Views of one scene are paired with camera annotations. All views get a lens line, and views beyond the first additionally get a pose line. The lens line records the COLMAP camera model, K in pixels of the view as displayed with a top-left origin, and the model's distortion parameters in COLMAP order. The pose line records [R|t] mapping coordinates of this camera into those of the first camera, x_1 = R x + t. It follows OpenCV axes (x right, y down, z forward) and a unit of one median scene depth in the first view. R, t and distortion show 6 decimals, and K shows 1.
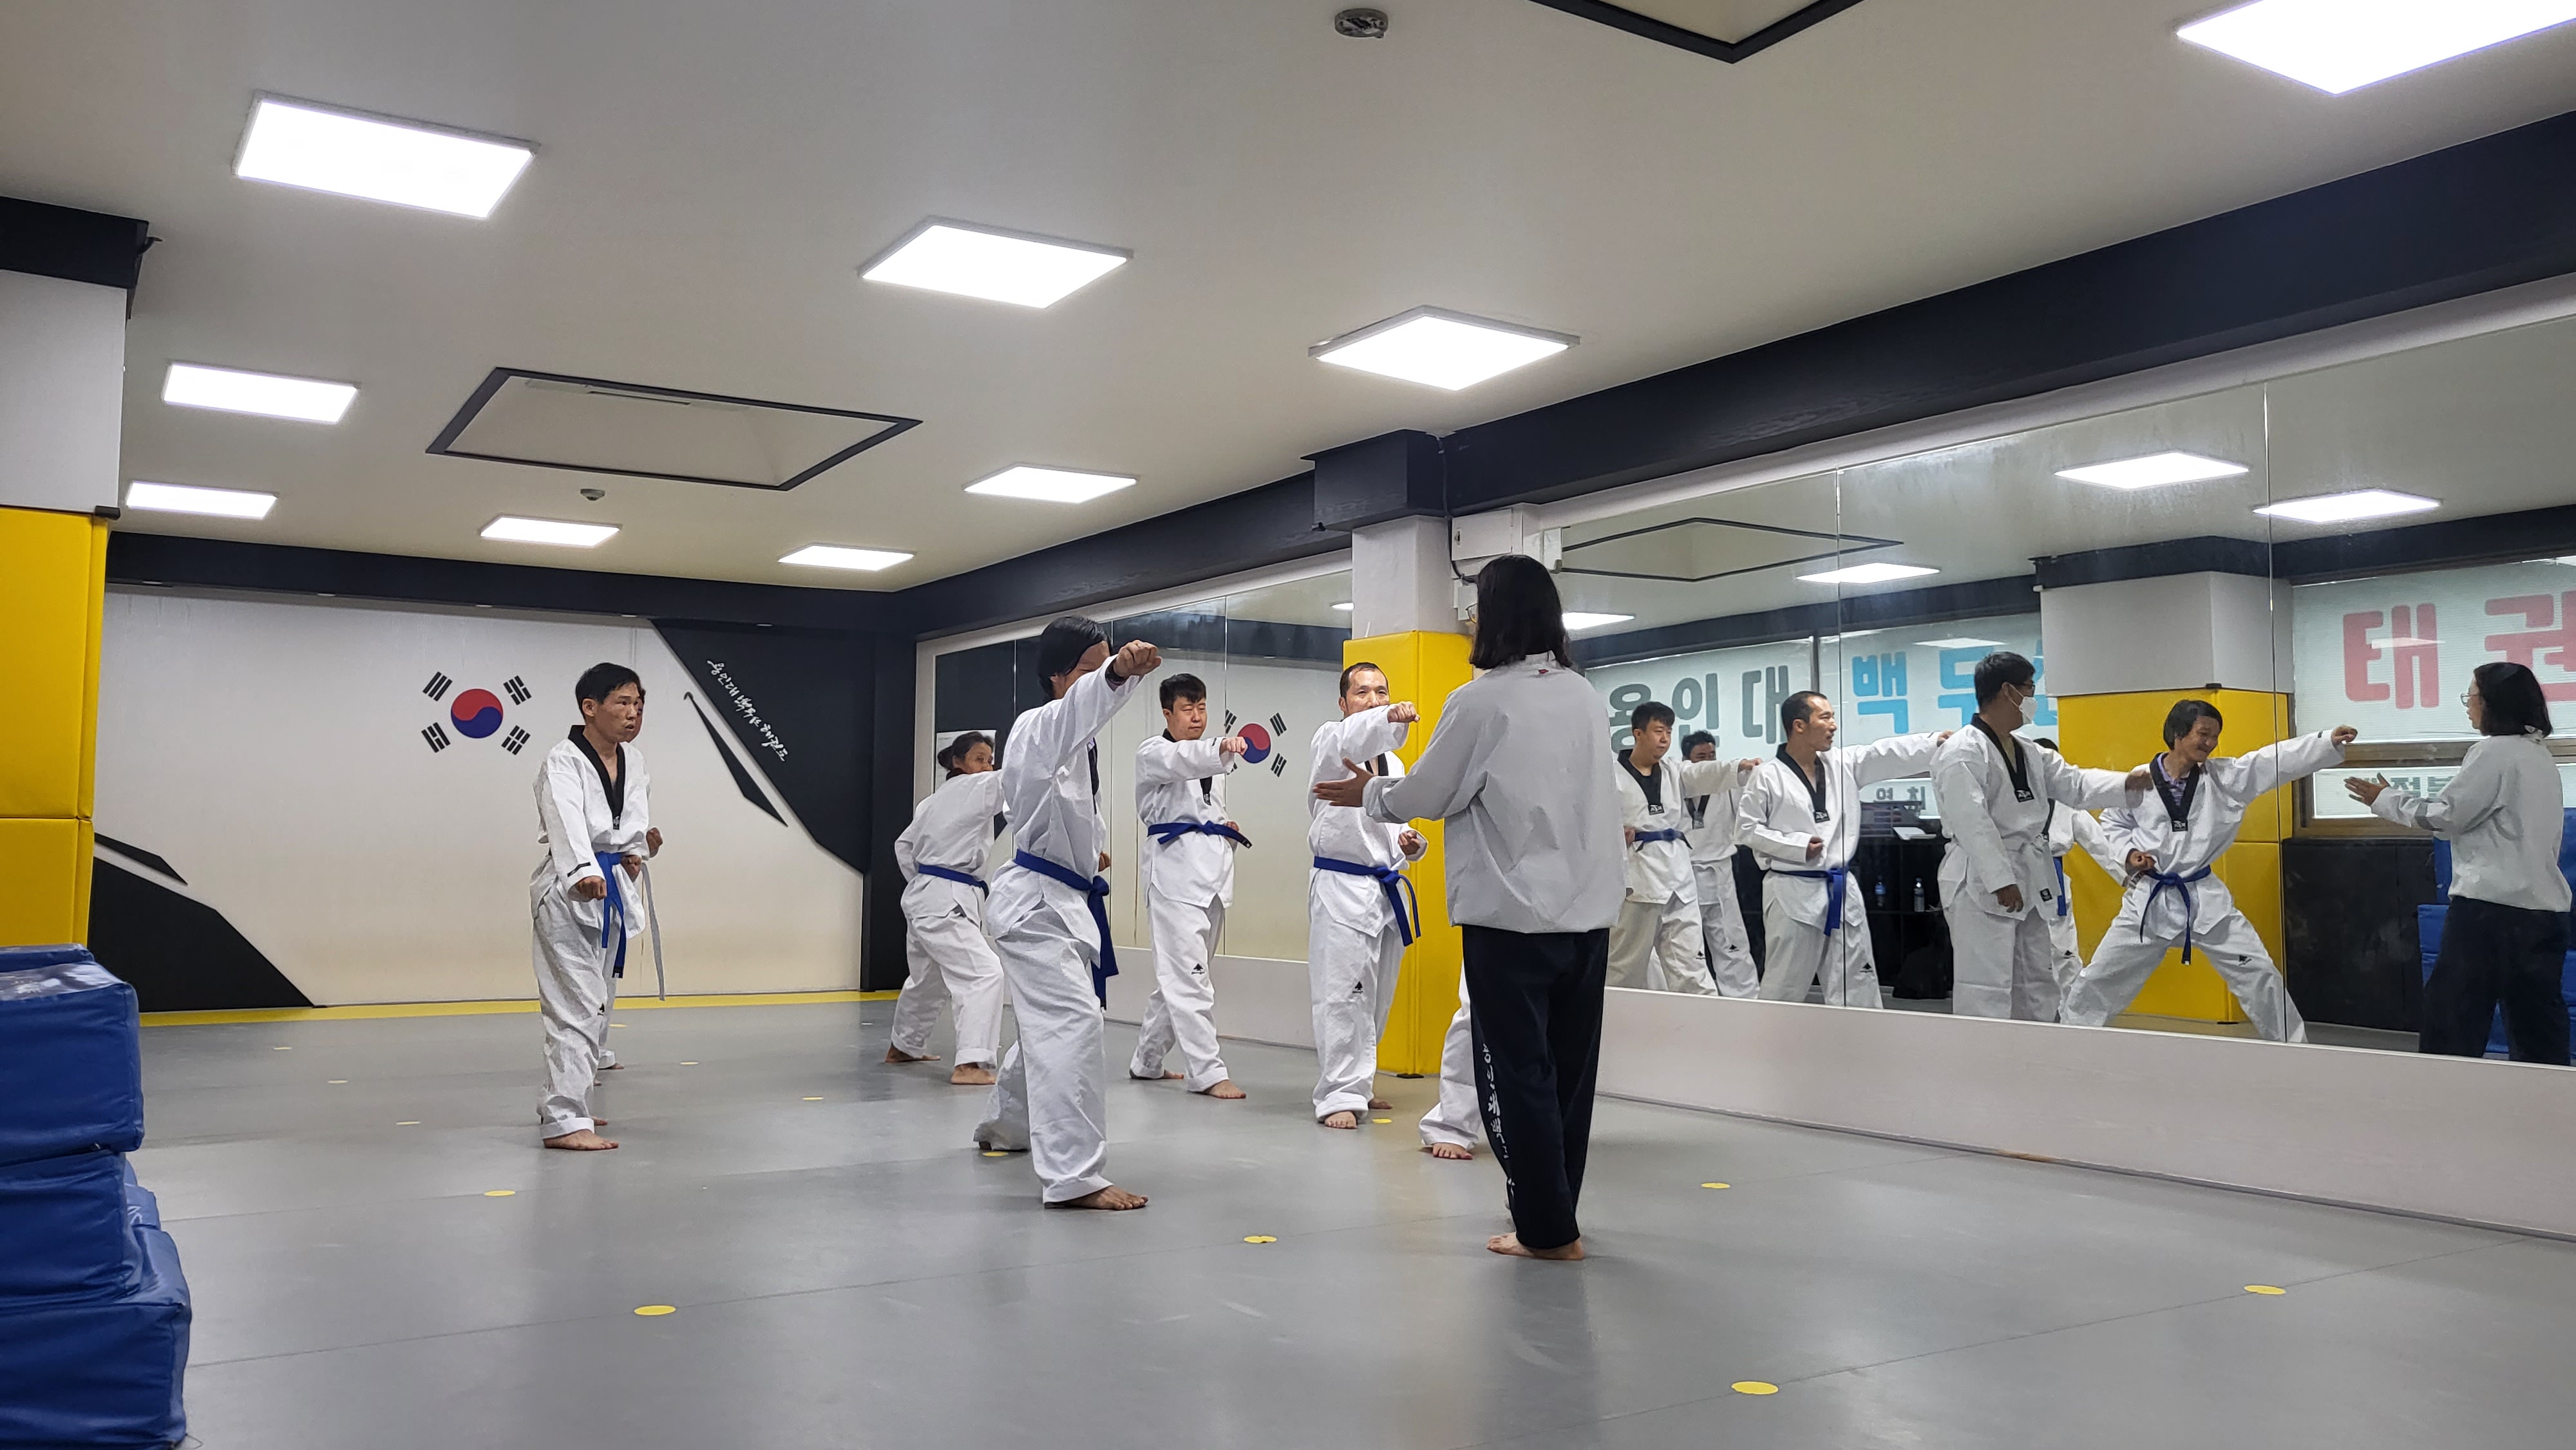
lens RADIAL K [[2000.4, 0, 1280.0], [0, 2000.4, 721.2], [0, 0, 1]] dist [-0.032793, 0.091874]
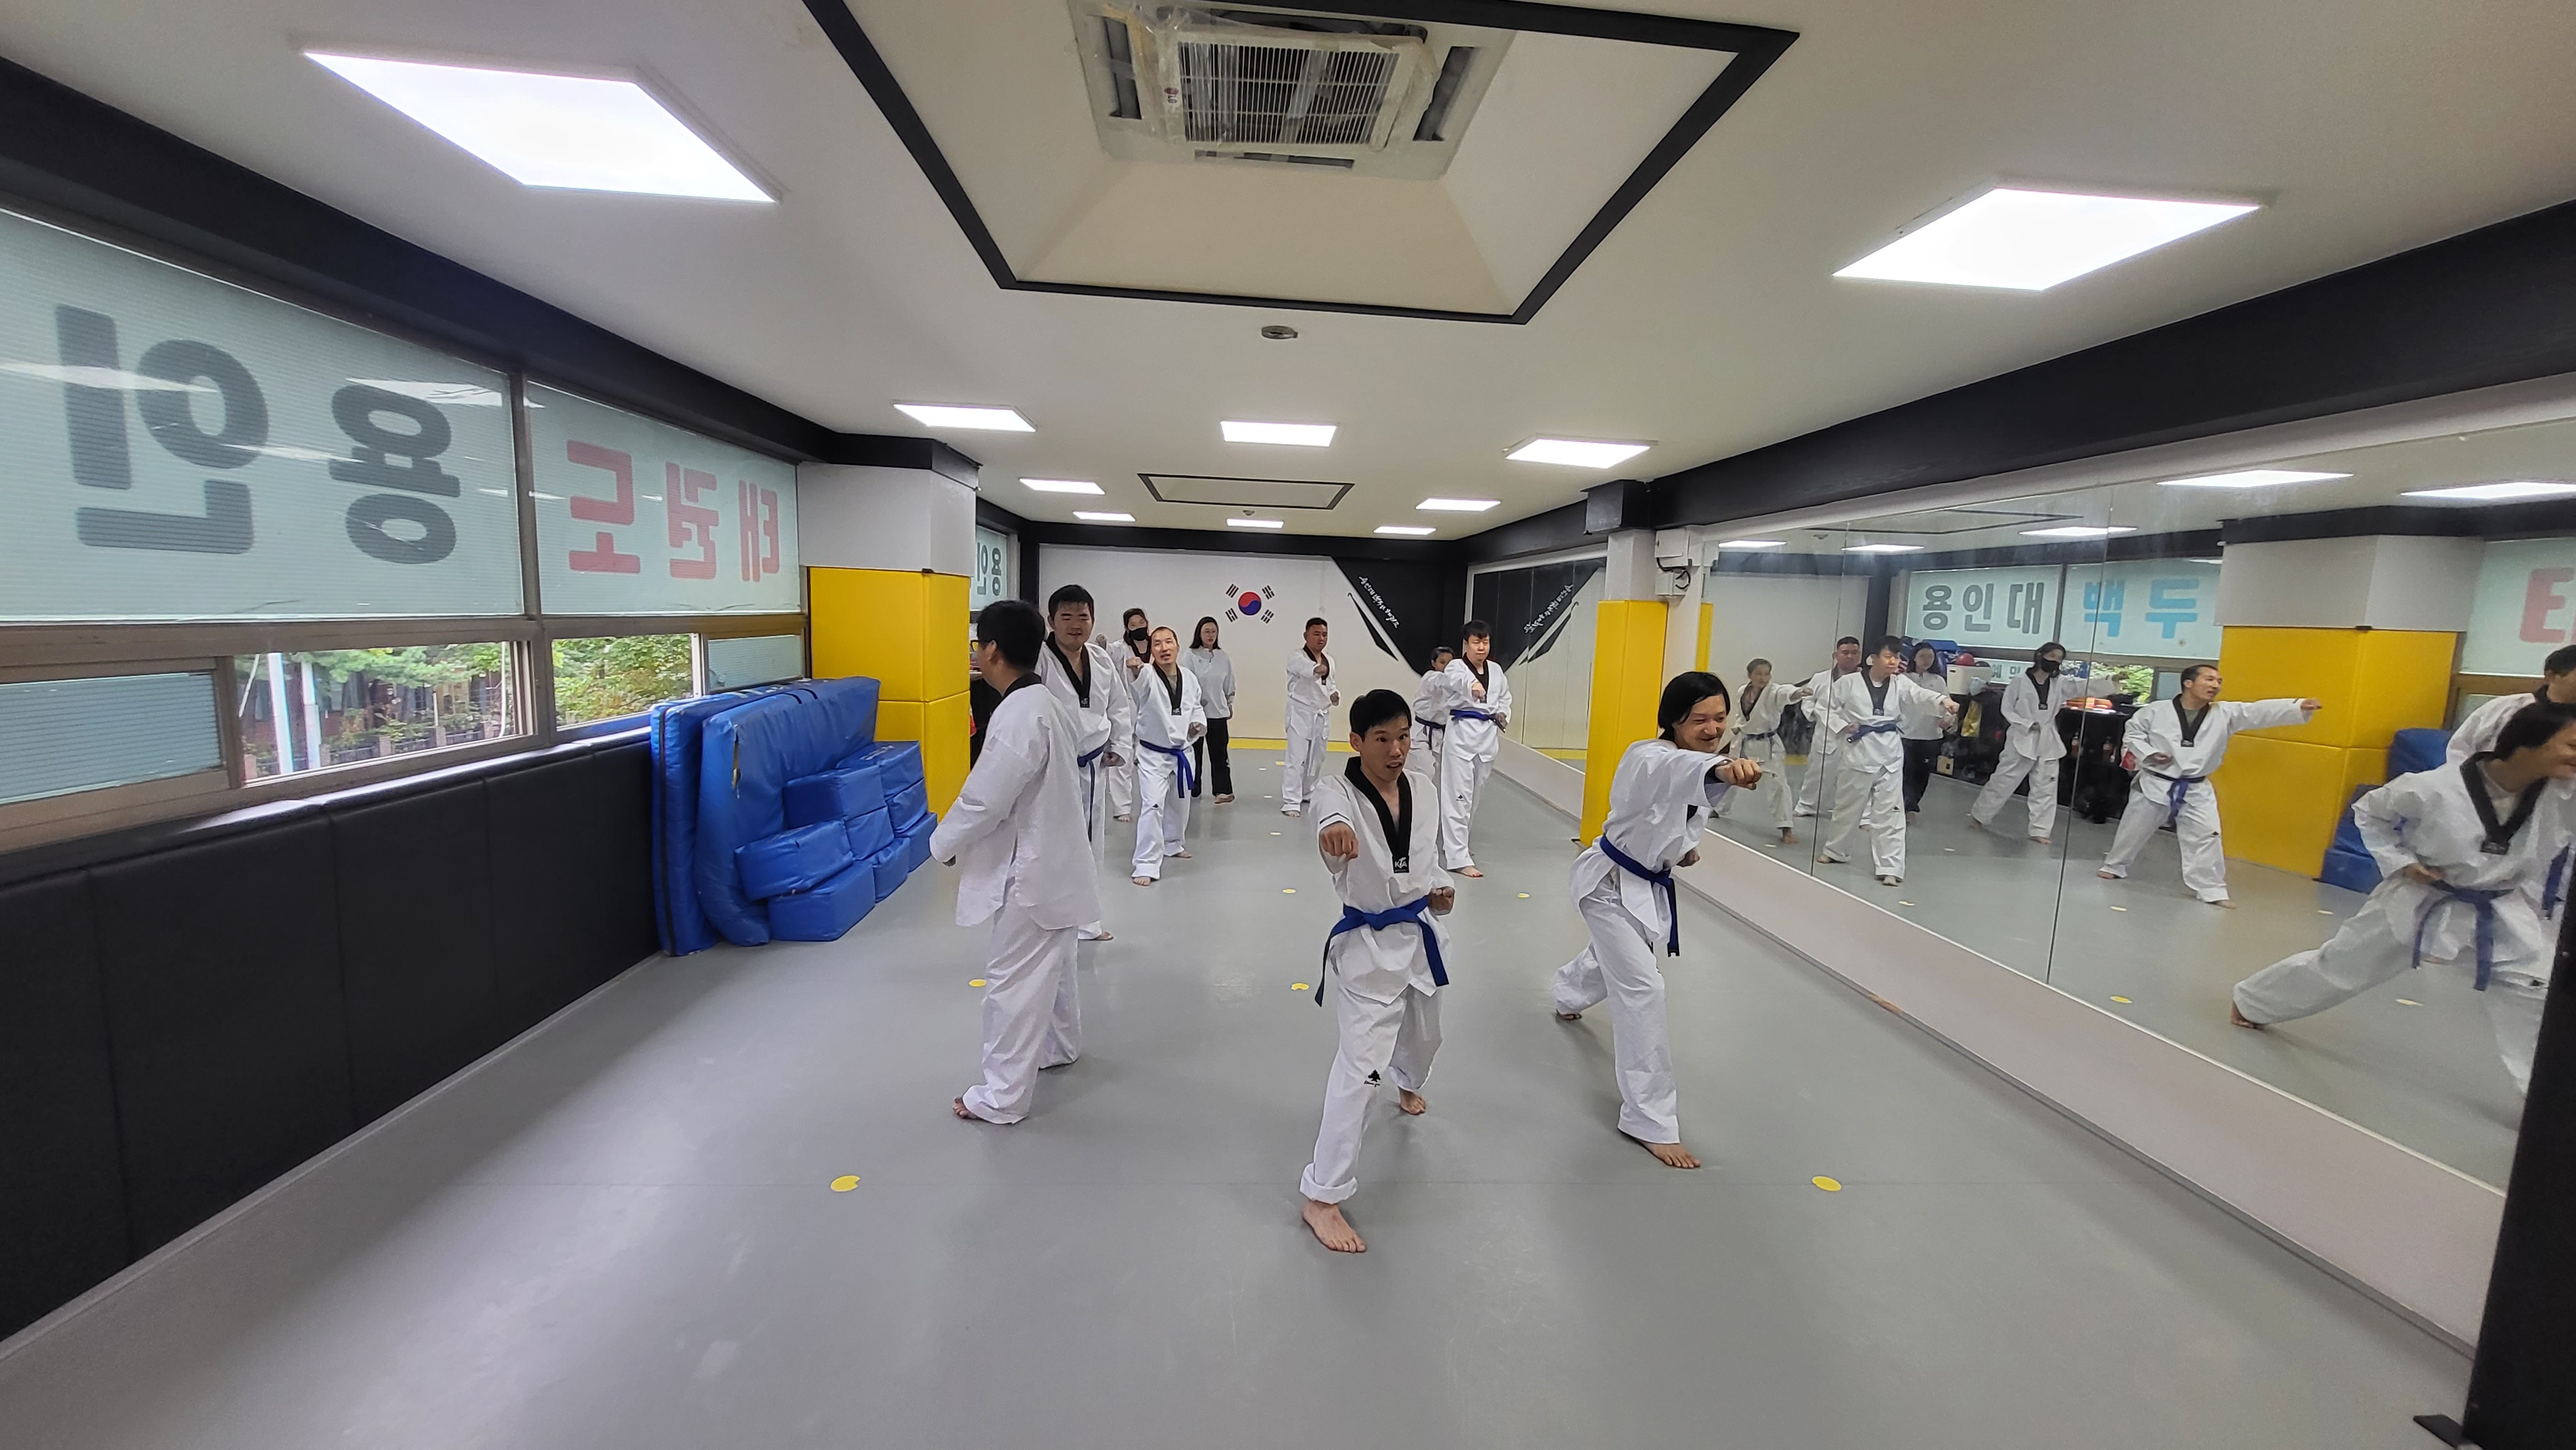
lens RADIAL K [[1011.8, 0, 1298.4], [0, 1011.8, 729.5], [0, 0, 1]] dist [-0.003440, 0.000631]
pose [[0.874933, 0.087212, -0.476326, 0.178694], [-0.004119, 0.984953, 0.172772, -0.062272], [0.484227, -0.149202, 0.862127, 0.086572]]
